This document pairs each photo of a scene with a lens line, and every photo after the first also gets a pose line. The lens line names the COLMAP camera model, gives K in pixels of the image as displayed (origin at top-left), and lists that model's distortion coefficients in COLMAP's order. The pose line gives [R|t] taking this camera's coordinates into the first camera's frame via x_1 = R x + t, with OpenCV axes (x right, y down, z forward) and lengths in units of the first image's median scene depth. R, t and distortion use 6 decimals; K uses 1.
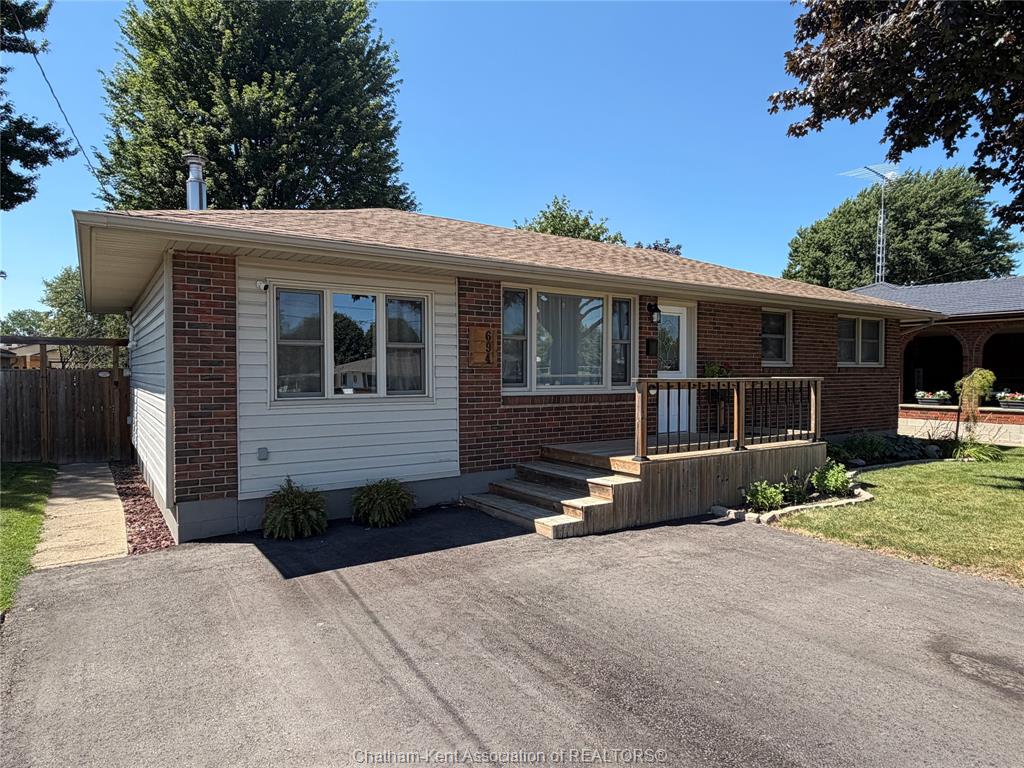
lens RADIAL K [[620.5, 0, 492.9], [0, 620.5, 385.5], [0, 0, 1]] dist [-0.014364, 0.012053]
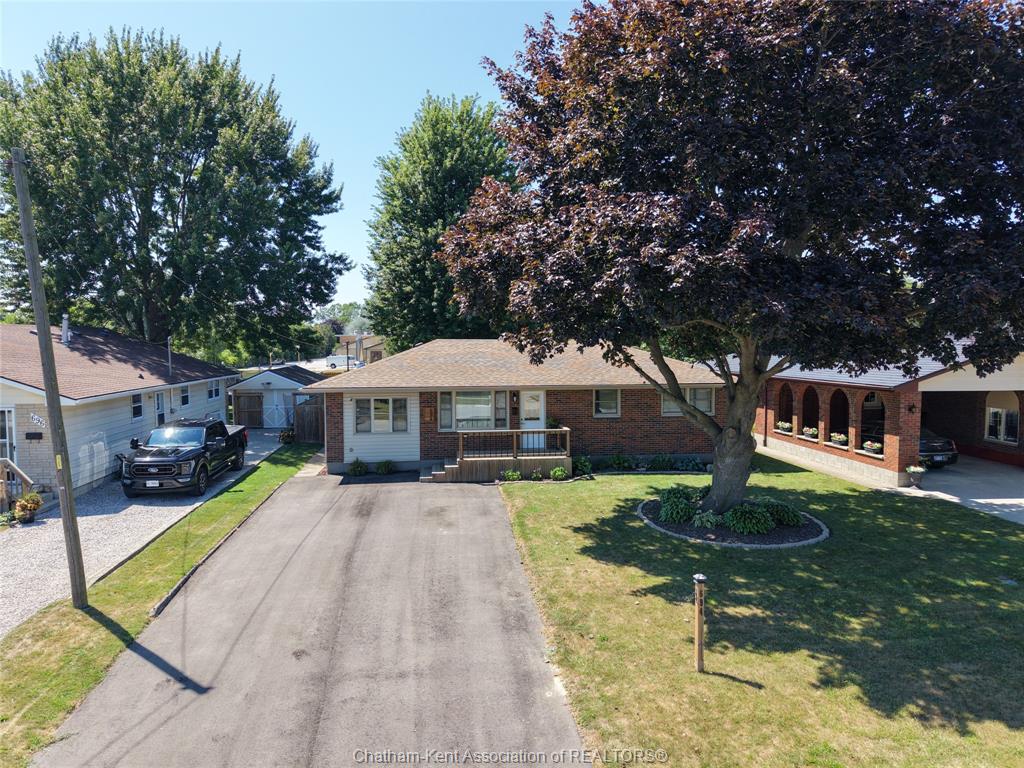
lens RADIAL K [[694.2, 0, 514.5], [0, 694.2, 382.1], [0, 0, 1]] dist [0.011865, -0.014920]
pose [[0.892521, 0.021482, -0.450495, 1.187082], [-0.003064, 0.999131, 0.041573, -0.233543], [0.450996, -0.035724, 0.891811, -1.088837]]
